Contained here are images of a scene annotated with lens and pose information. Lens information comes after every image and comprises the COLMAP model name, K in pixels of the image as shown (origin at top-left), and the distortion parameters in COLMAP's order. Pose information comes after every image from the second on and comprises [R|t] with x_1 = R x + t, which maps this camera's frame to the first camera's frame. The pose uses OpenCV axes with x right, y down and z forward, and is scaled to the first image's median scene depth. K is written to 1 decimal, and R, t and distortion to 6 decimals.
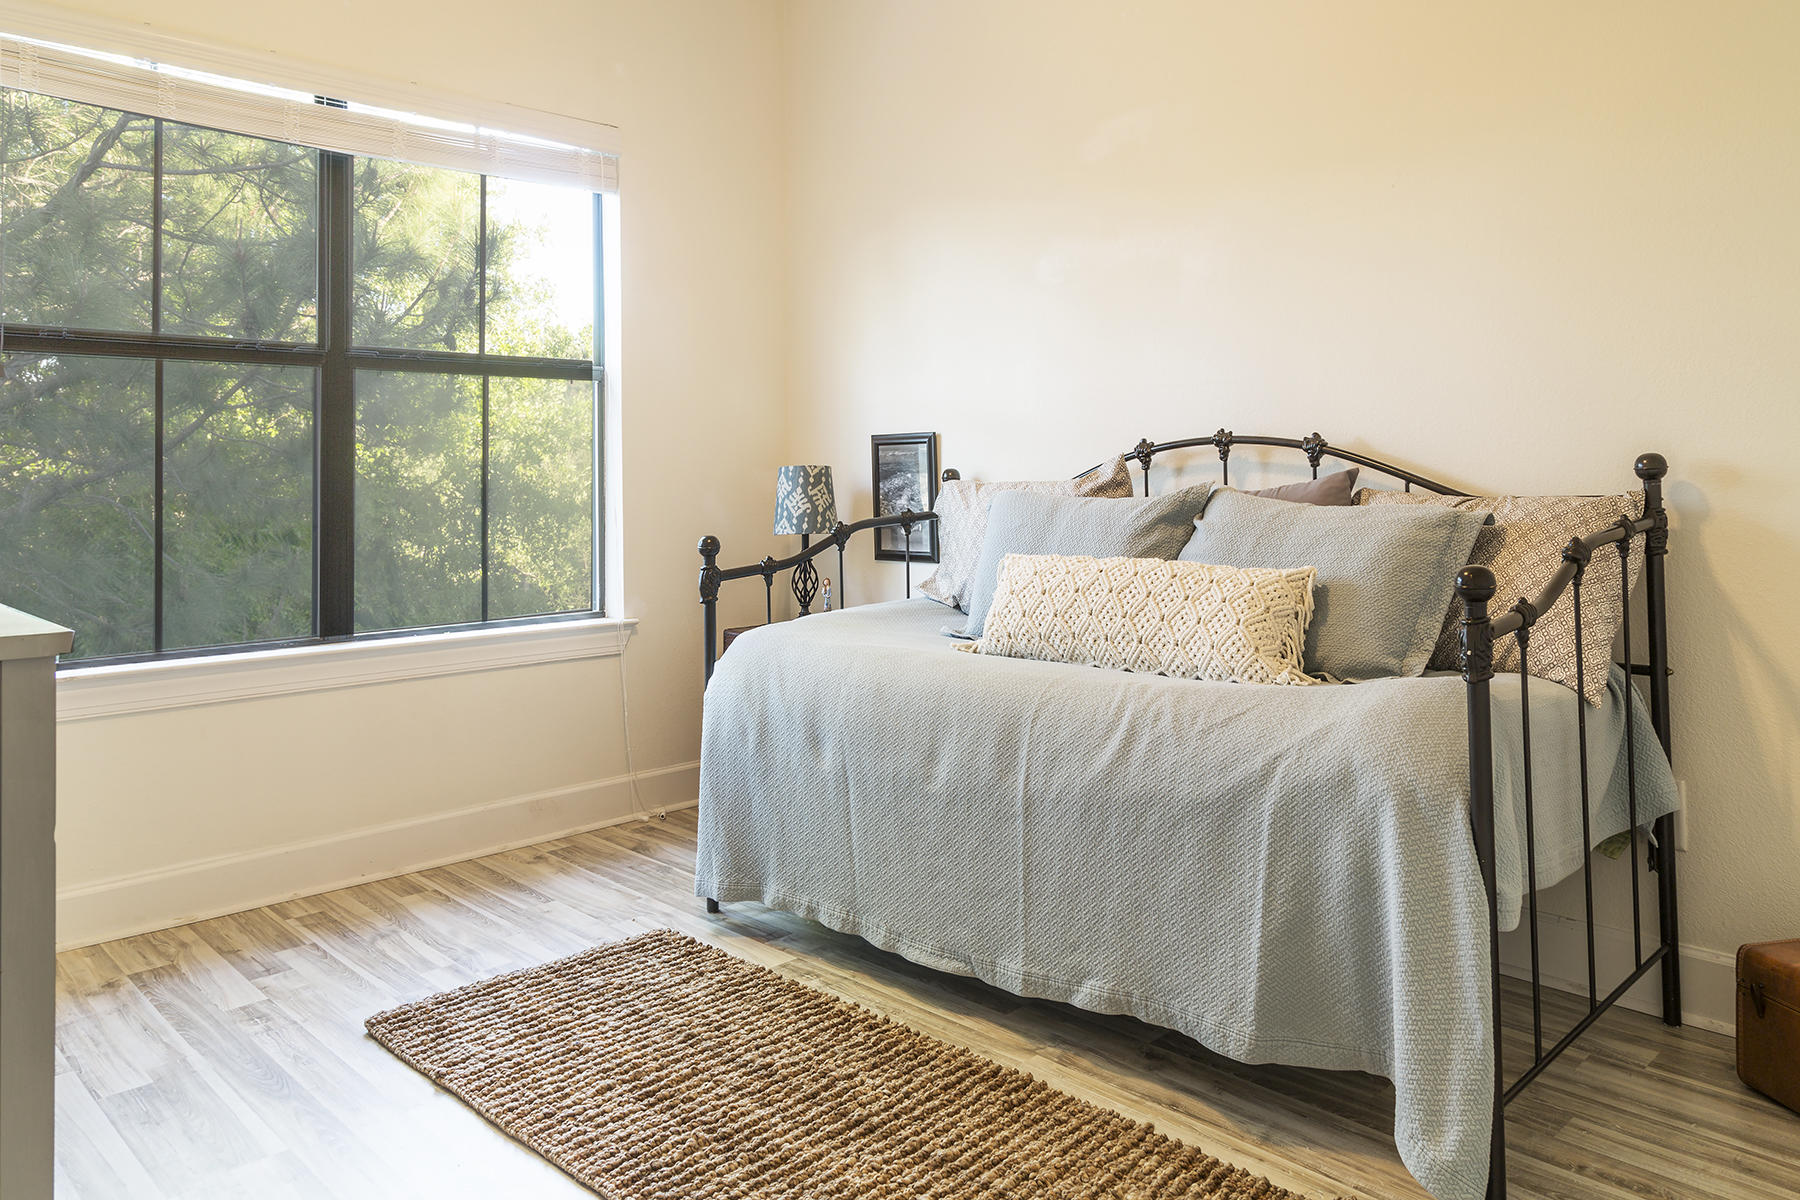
lens RADIAL K [[1238.5, 0, 900.0], [0, 1238.5, 600.0], [0, 0, 1]] dist [-0.004704, 0.001685]
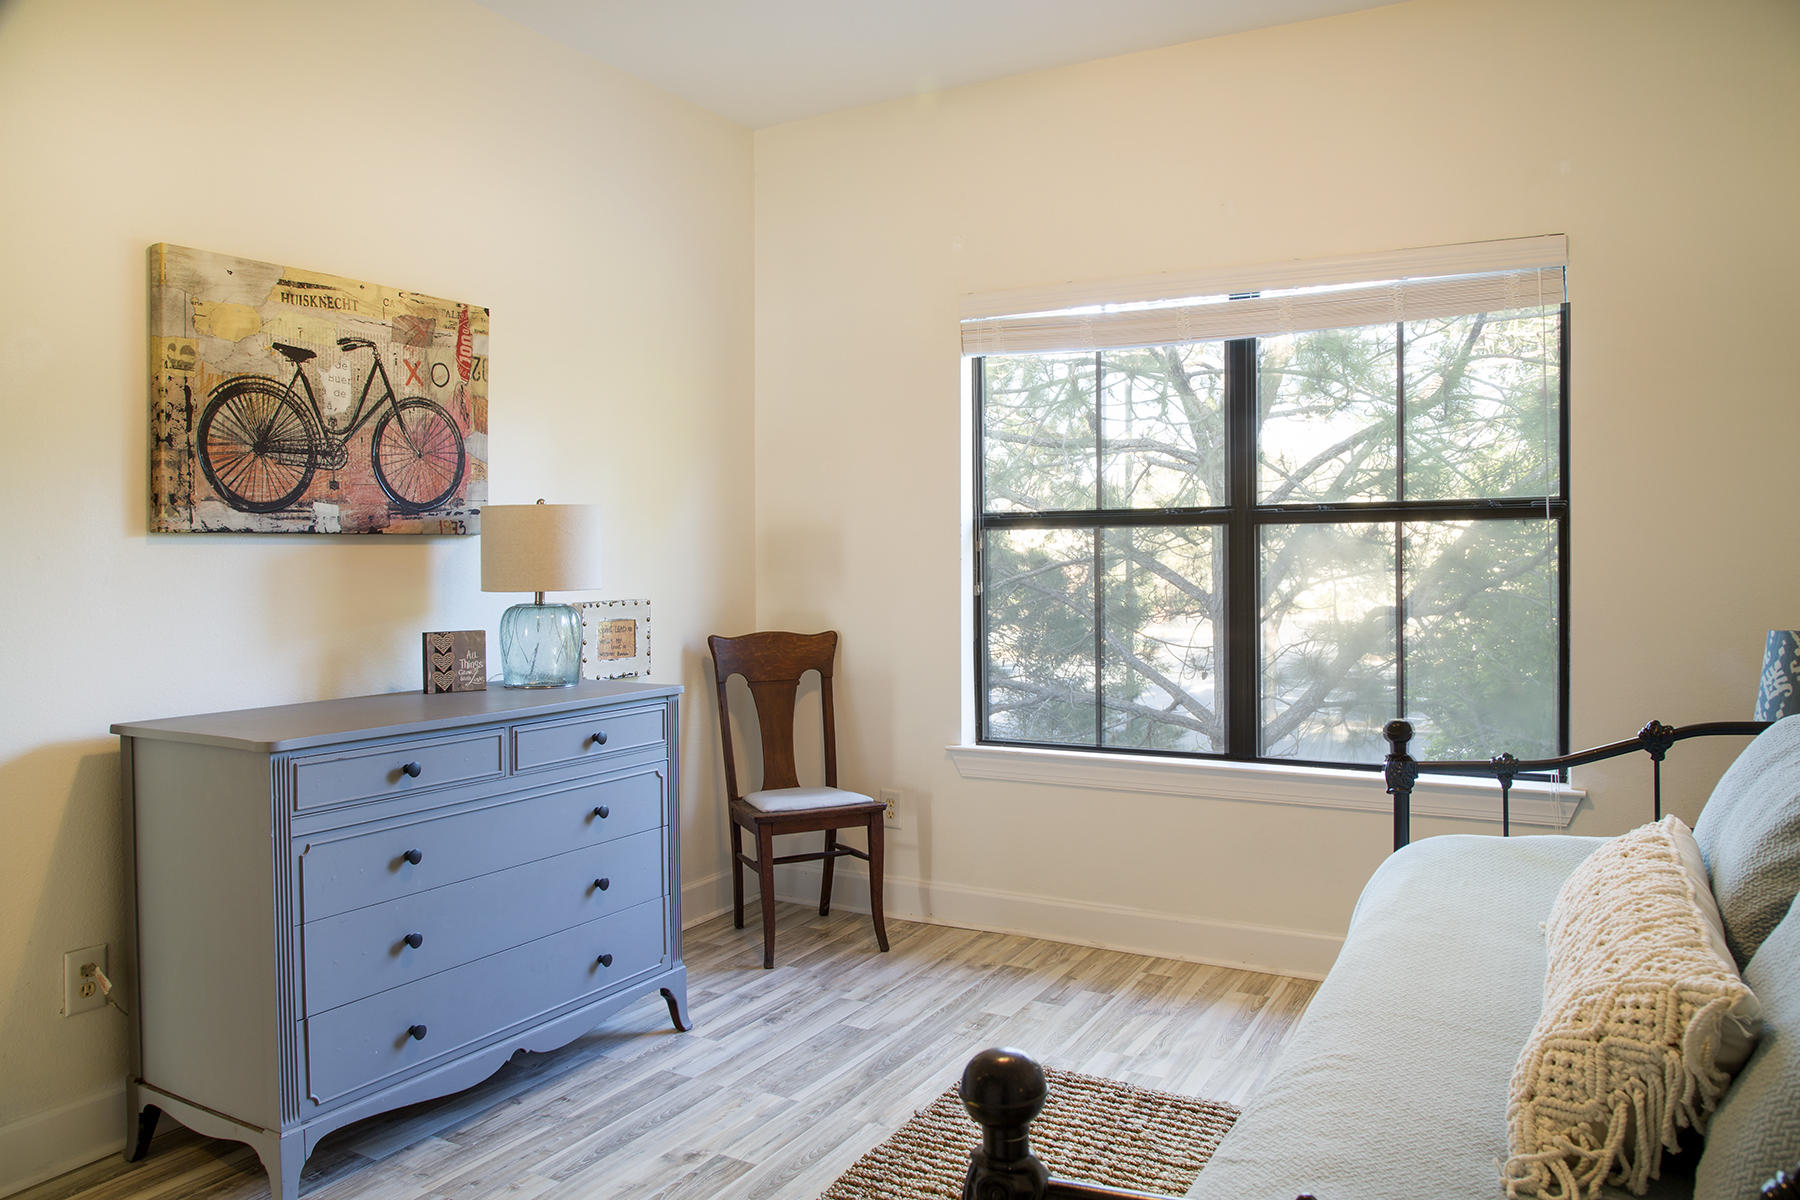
lens RADIAL K [[1238.5, 0, 900.0], [0, 1238.5, 600.0], [0, 0, 1]] dist [-0.004704, 0.001685]
pose [[0.275780, 0.042606, -0.960276, 0.521985], [-0.090292, 0.995748, 0.018249, -0.106862], [0.956971, 0.081673, 0.278454, 0.371130]]
